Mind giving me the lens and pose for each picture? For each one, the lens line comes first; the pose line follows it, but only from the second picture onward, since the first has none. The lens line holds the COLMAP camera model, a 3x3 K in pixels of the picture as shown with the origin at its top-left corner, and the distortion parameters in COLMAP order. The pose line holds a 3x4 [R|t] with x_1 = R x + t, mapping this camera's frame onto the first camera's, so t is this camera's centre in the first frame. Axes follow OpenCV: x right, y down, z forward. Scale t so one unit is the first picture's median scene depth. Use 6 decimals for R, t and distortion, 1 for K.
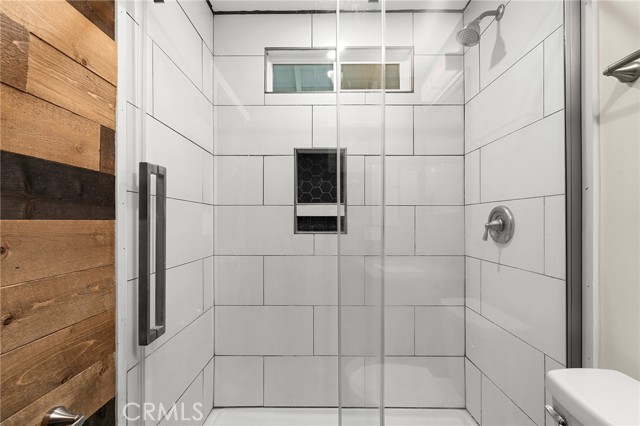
lens RADIAL K [[280.9, 0, 322.5], [0, 280.9, 218.3], [0, 0, 1]] dist [-0.002094, -0.000583]
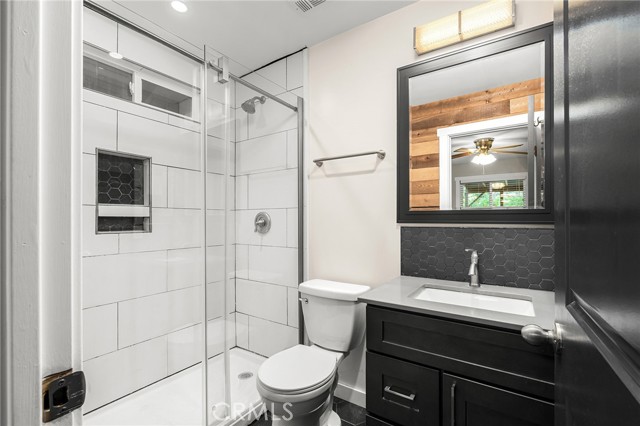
lens RADIAL K [[280.9, 0, 322.5], [0, 280.9, 218.3], [0, 0, 1]] dist [-0.002094, -0.000583]
pose [[0.555727, 0.005307, 0.831348, -0.478950], [-0.001471, 0.999984, -0.005401, 0.003463], [-0.831364, 0.001779, 0.555726, -0.214833]]
